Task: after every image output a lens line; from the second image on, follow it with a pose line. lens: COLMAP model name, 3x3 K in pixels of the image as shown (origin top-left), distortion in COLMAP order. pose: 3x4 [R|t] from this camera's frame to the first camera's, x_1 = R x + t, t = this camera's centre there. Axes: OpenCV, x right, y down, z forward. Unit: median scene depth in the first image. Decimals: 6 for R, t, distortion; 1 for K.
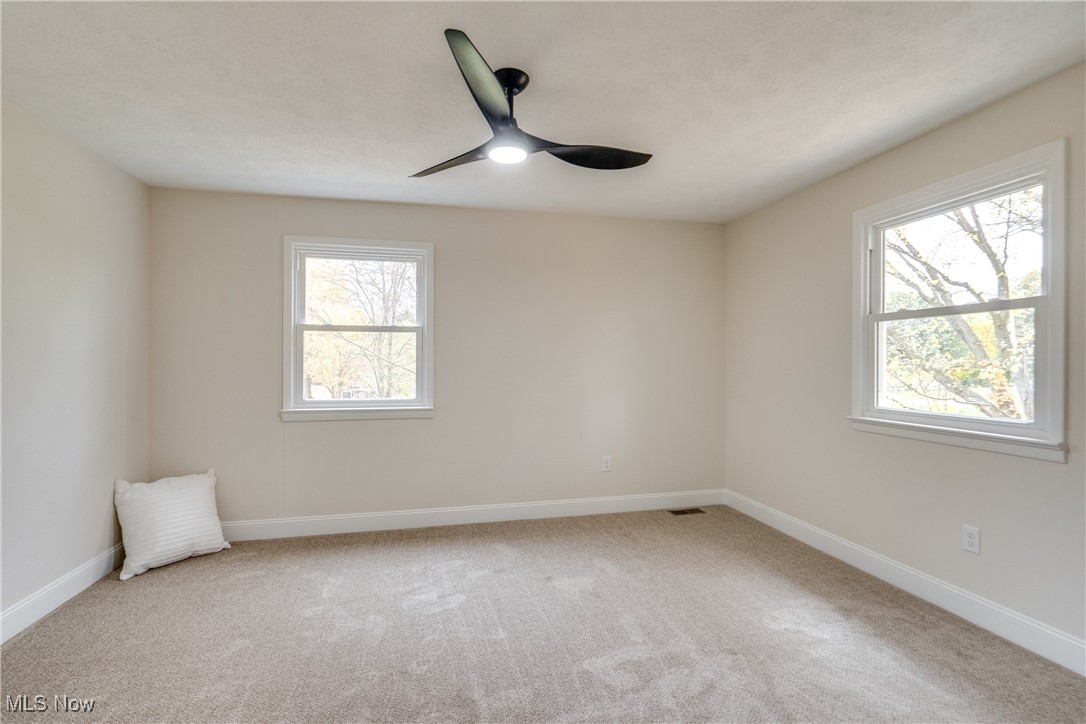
lens RADIAL K [[507.5, 0, 548.2], [0, 507.5, 364.6], [0, 0, 1]] dist [-0.002942, 0.001002]
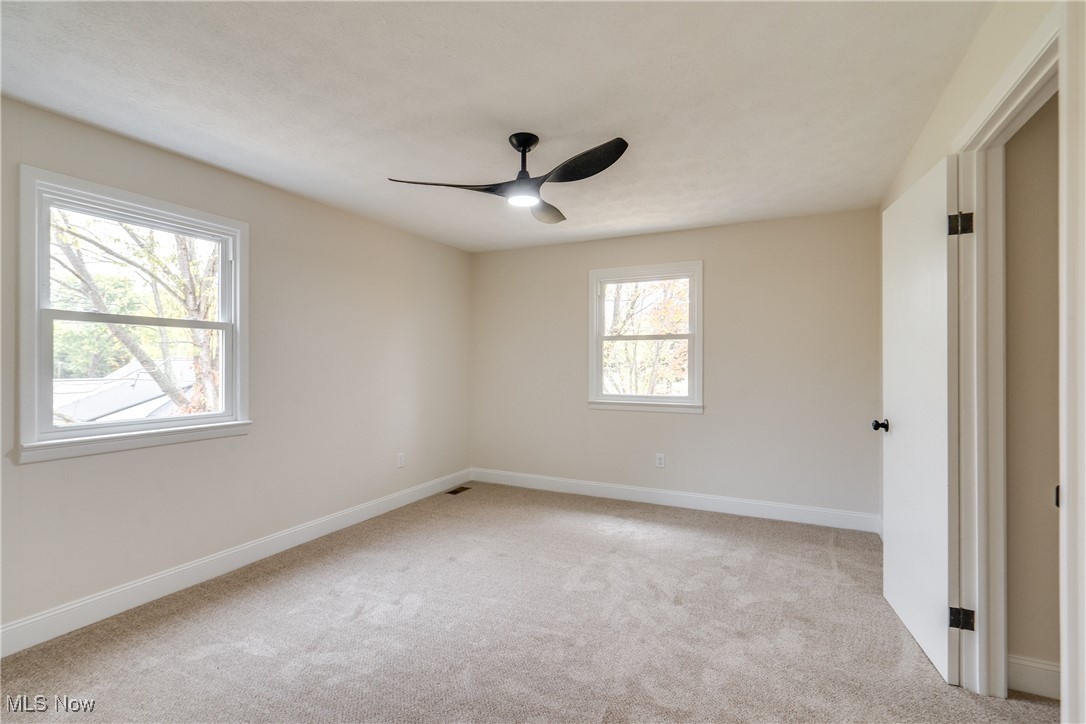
lens RADIAL K [[507.5, 0, 540.6], [0, 507.5, 360.8], [0, 0, 1]] dist [-0.002942, 0.001002]
pose [[0.626175, 0.003359, 0.779676, -0.718671], [-0.001582, 0.999994, -0.003037, -0.015437], [-0.779681, 0.000668, 0.626176, 0.133432]]
